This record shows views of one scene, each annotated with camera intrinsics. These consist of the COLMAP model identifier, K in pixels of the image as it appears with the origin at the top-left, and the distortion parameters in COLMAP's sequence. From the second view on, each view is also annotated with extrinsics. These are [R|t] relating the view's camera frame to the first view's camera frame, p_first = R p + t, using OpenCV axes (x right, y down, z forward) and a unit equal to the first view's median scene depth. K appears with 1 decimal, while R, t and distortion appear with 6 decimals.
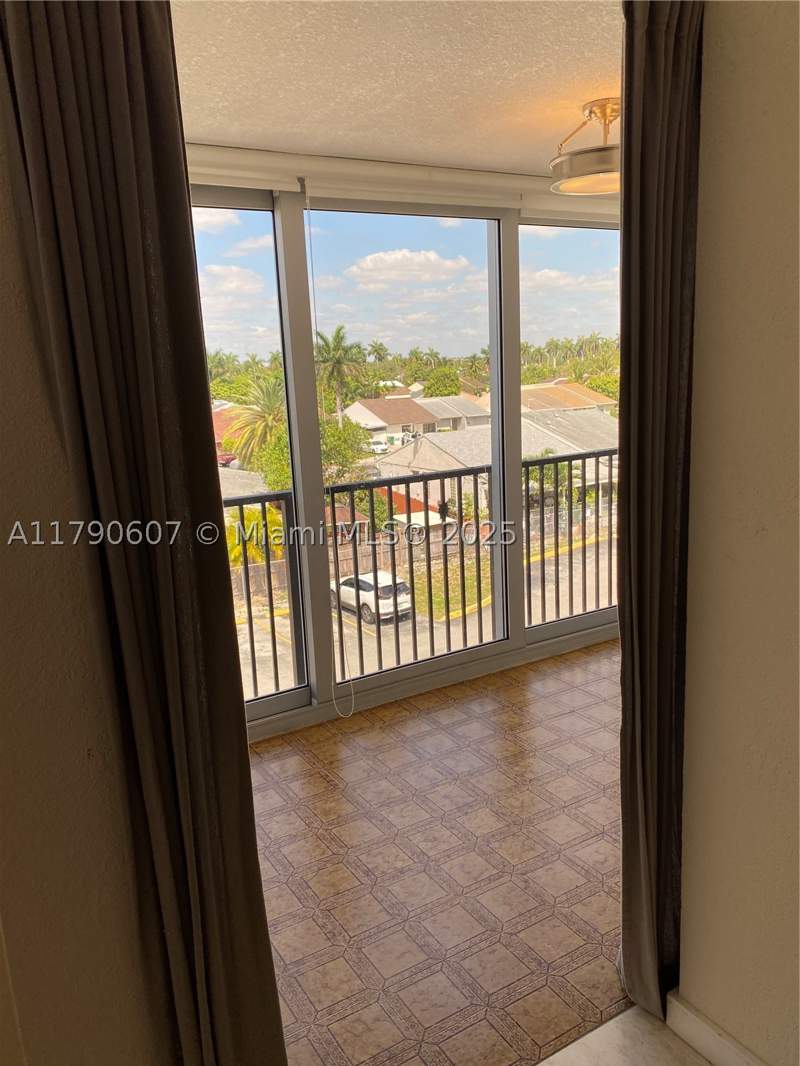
lens RADIAL K [[821.1, 0, 400.0], [0, 821.1, 533.0], [0, 0, 1]] dist [0.105526, -0.183488]
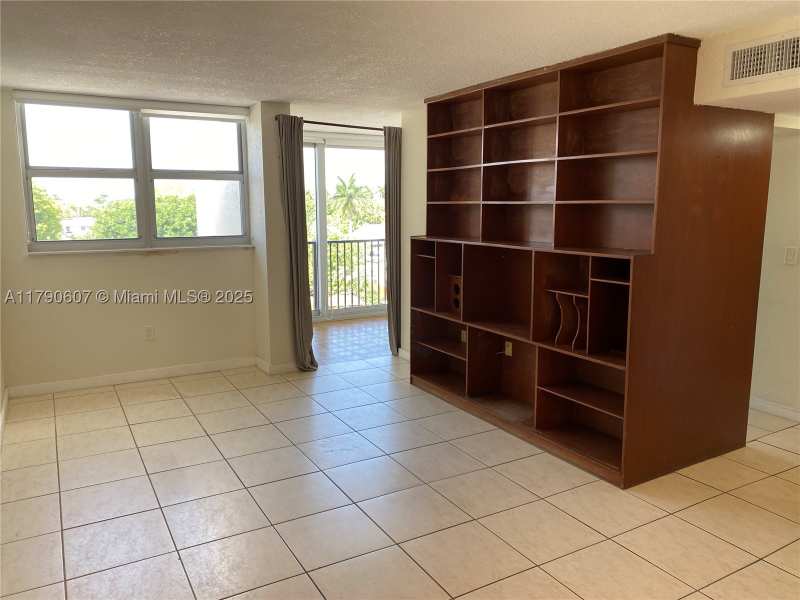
lens RADIAL K [[620.8, 0, 400.0], [0, 620.8, 300.0], [0, 0, 1]] dist [-0.003242, 0.007257]
pose [[0.998904, 0.046072, 0.008264, 0.020437], [-0.045661, 0.997968, -0.044446, 0.033058], [-0.010295, 0.044020, 0.998978, -0.154443]]
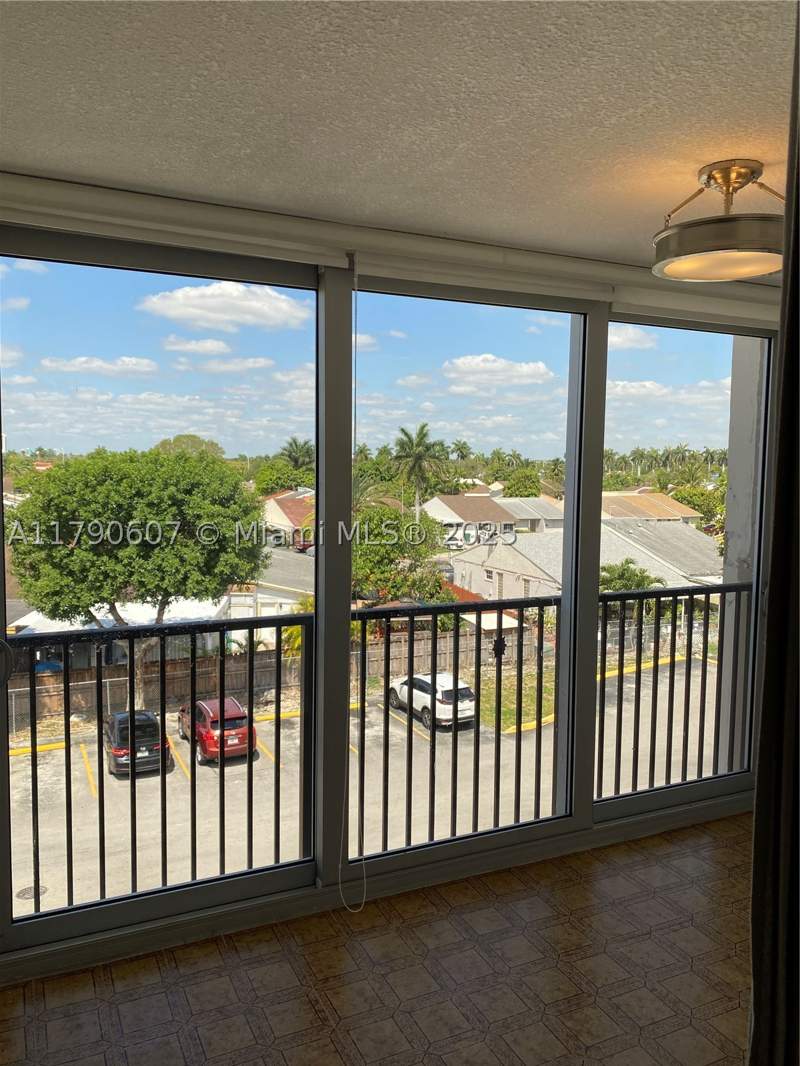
lens RADIAL K [[821.1, 0, 400.0], [0, 821.1, 533.0], [0, 0, 1]] dist [0.105526, -0.183488]
pose [[0.993285, 0.067982, -0.093609, 0.003824], [-0.078197, 0.990832, -0.110170, -0.006869], [0.085261, 0.116750, 0.989495, 0.025315]]
